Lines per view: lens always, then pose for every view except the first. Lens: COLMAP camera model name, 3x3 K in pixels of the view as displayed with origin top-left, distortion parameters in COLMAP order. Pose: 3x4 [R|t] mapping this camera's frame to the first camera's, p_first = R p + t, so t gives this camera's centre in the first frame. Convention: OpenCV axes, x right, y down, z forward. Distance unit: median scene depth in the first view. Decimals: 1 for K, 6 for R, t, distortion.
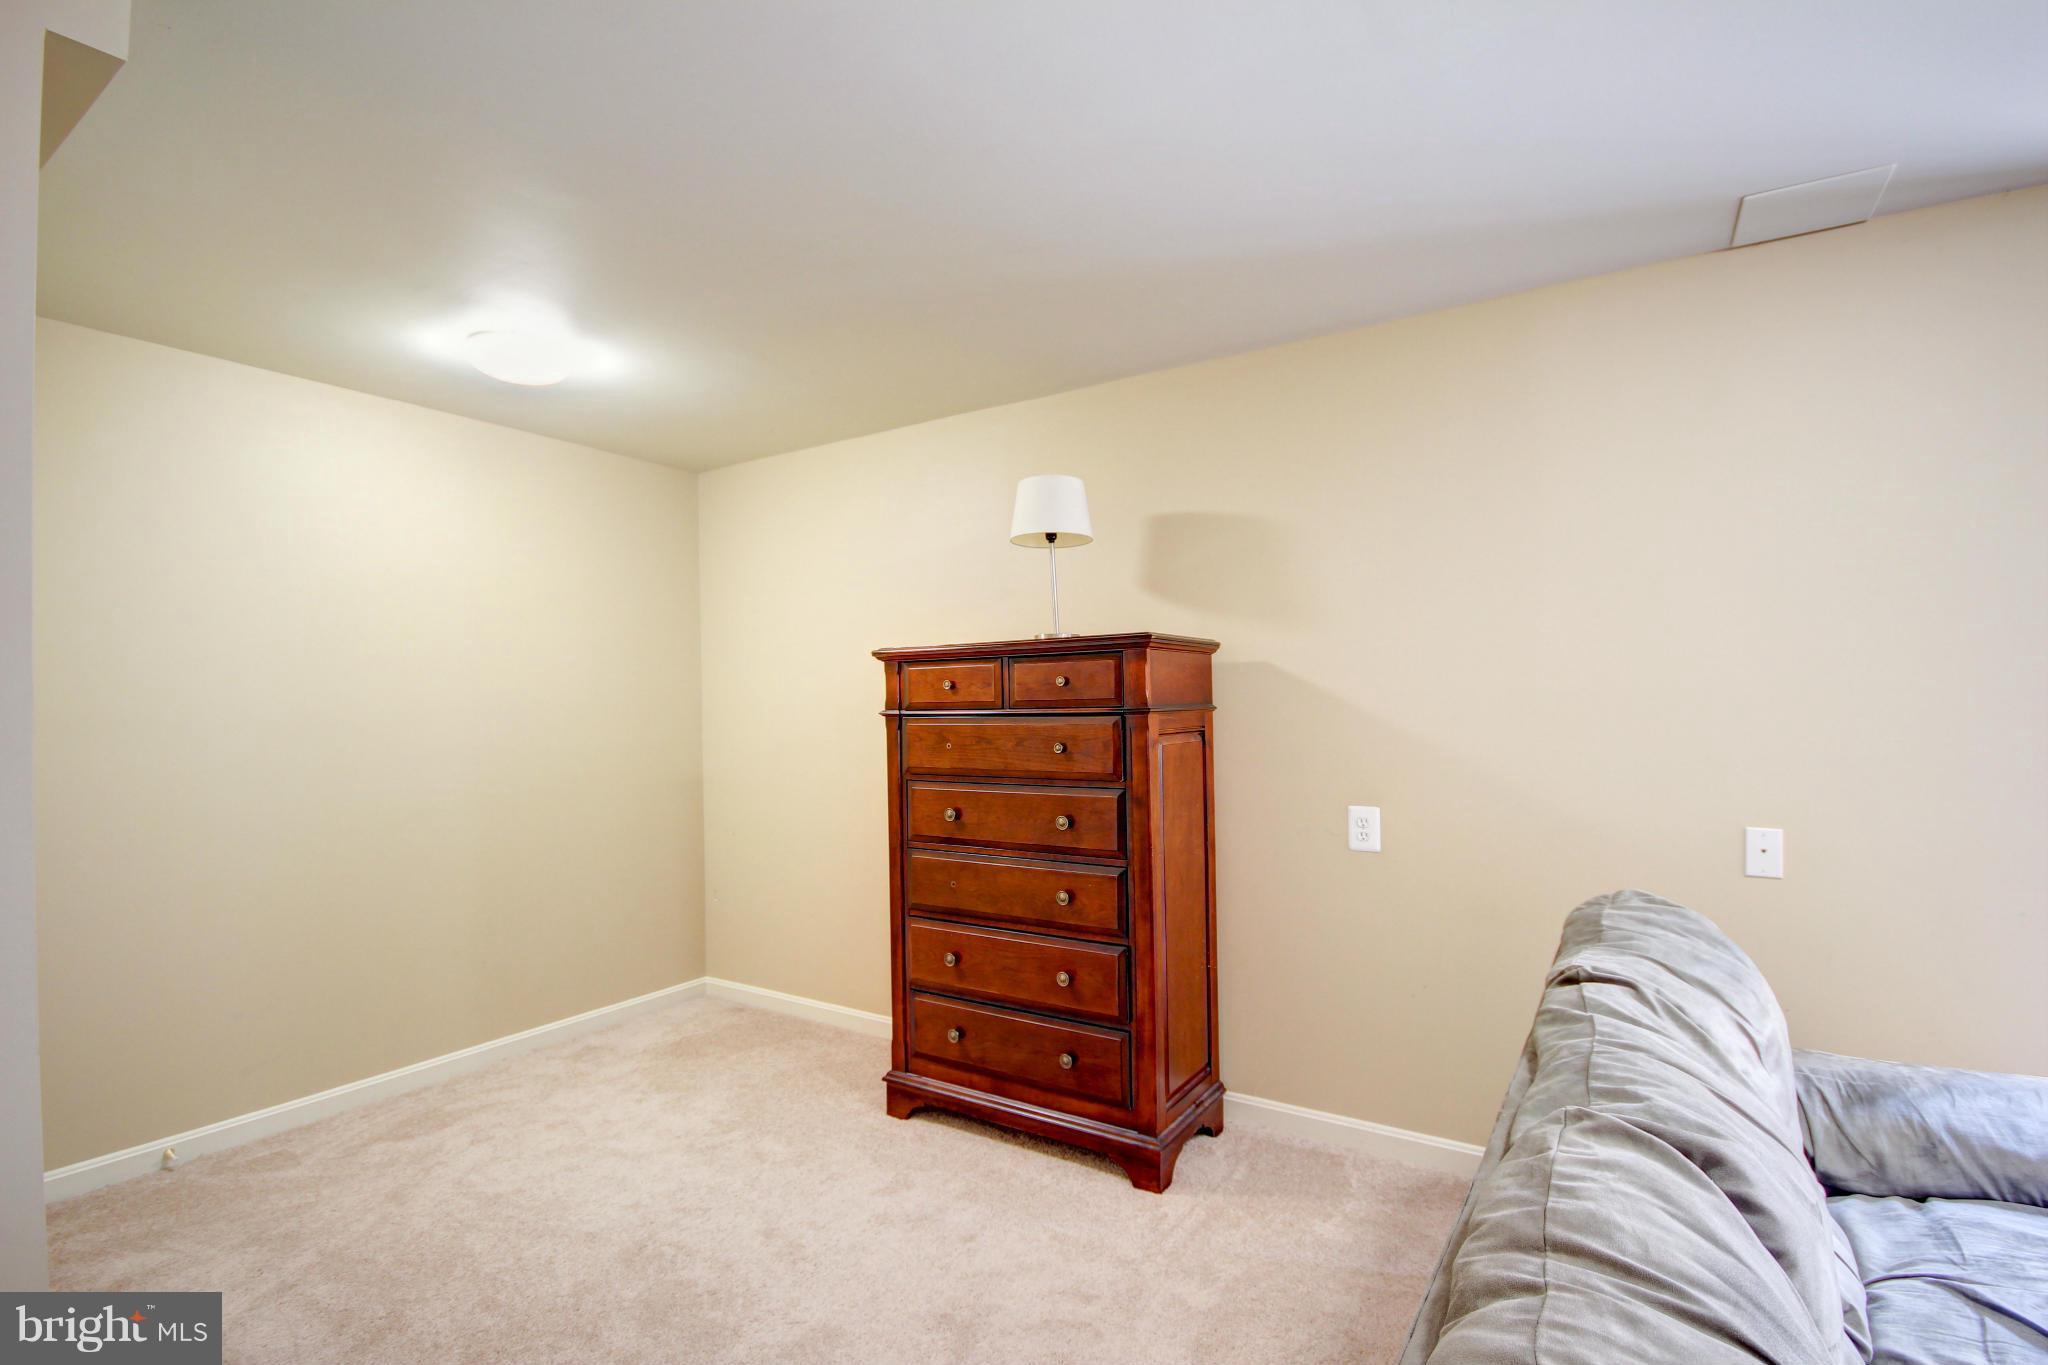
lens RADIAL K [[970.8, 0, 1033.0], [0, 970.8, 690.7], [0, 0, 1]] dist [-0.018489, -0.007113]
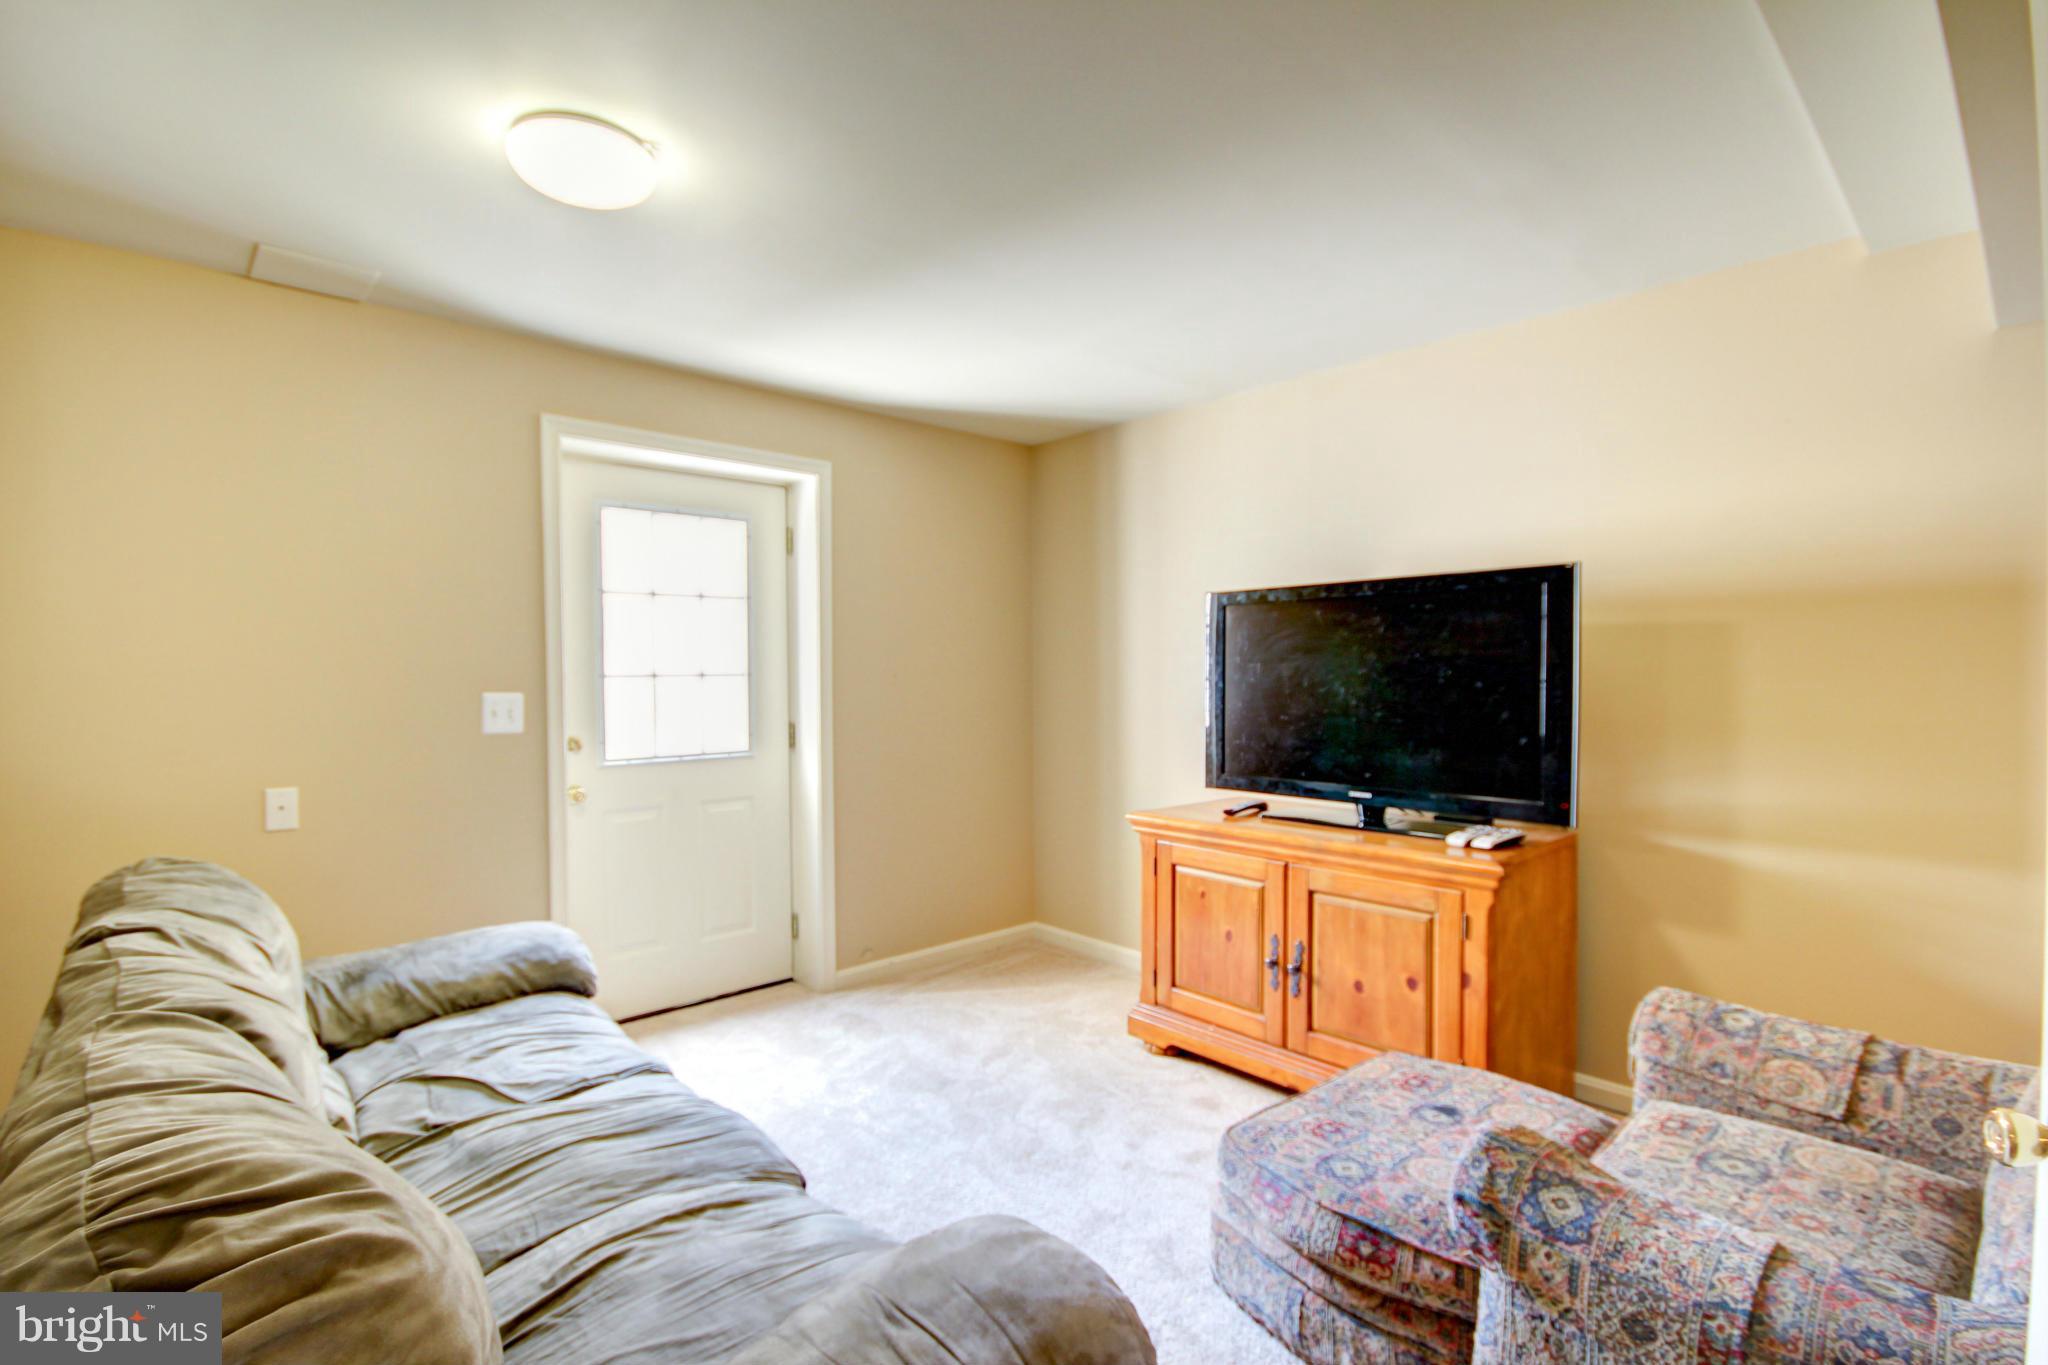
lens RADIAL K [[970.8, 0, 1033.3], [0, 970.8, 670.4], [0, 0, 1]] dist [-0.018489, -0.007113]
pose [[0.265276, 0.004254, 0.964163, -0.174324], [-0.005498, 0.999981, -0.002899, -0.003442], [-0.964157, -0.004532, 0.265294, -0.282384]]
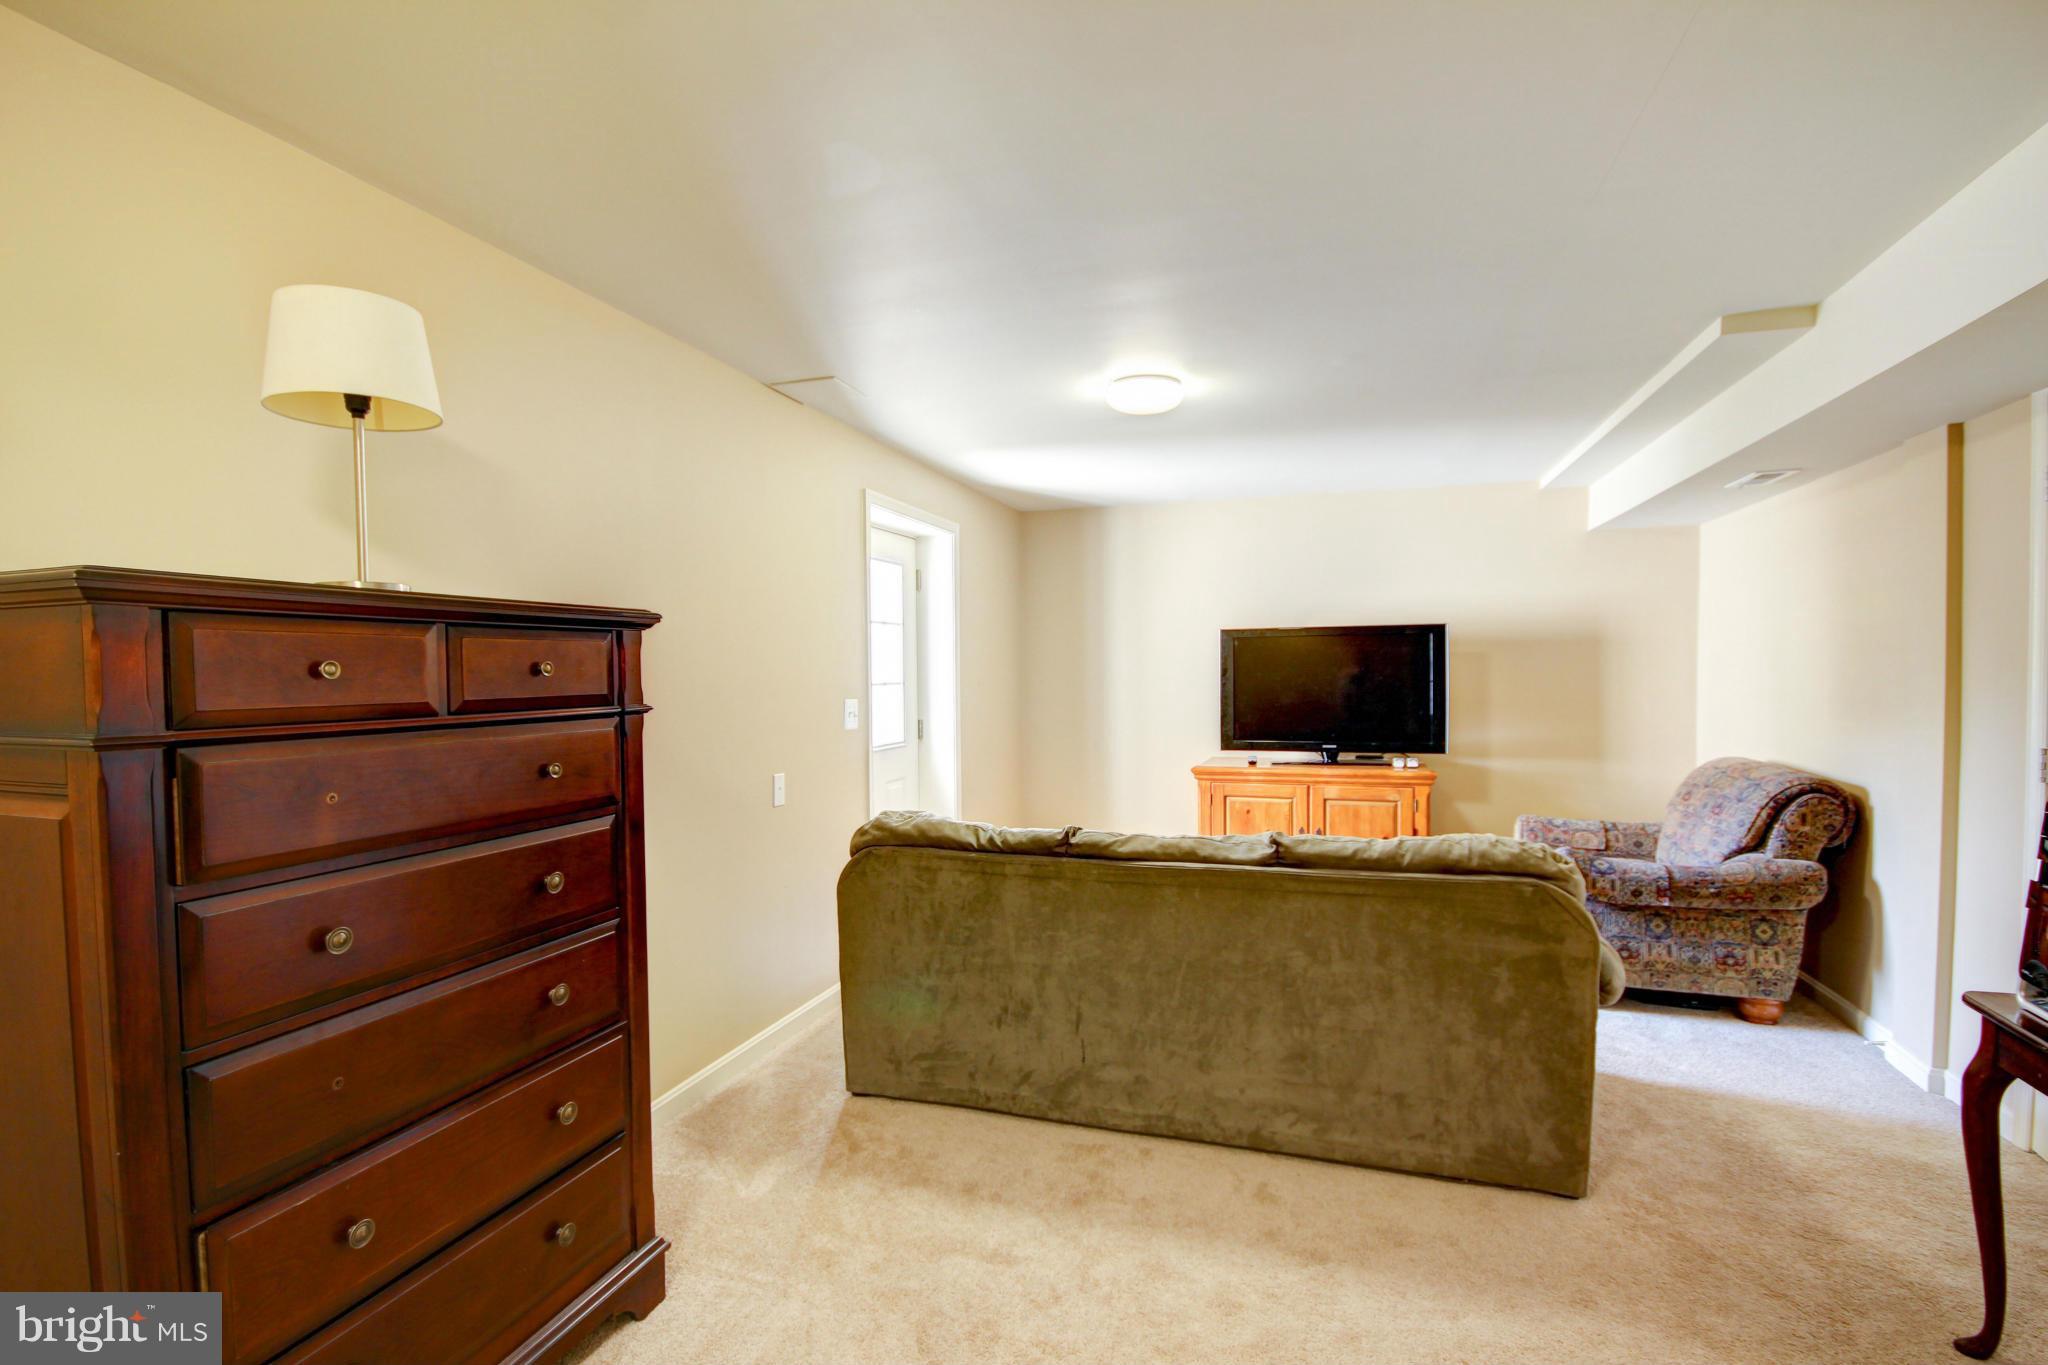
lens RADIAL K [[970.8, 0, 1039.3], [0, 970.8, 687.8], [0, 0, 1]] dist [-0.018489, -0.007113]
pose [[-0.266969, -0.004048, 0.963697, -1.154935], [0.003857, 0.999979, 0.005269, 0.002625], [-0.963697, 0.005123, -0.266948, 1.440472]]
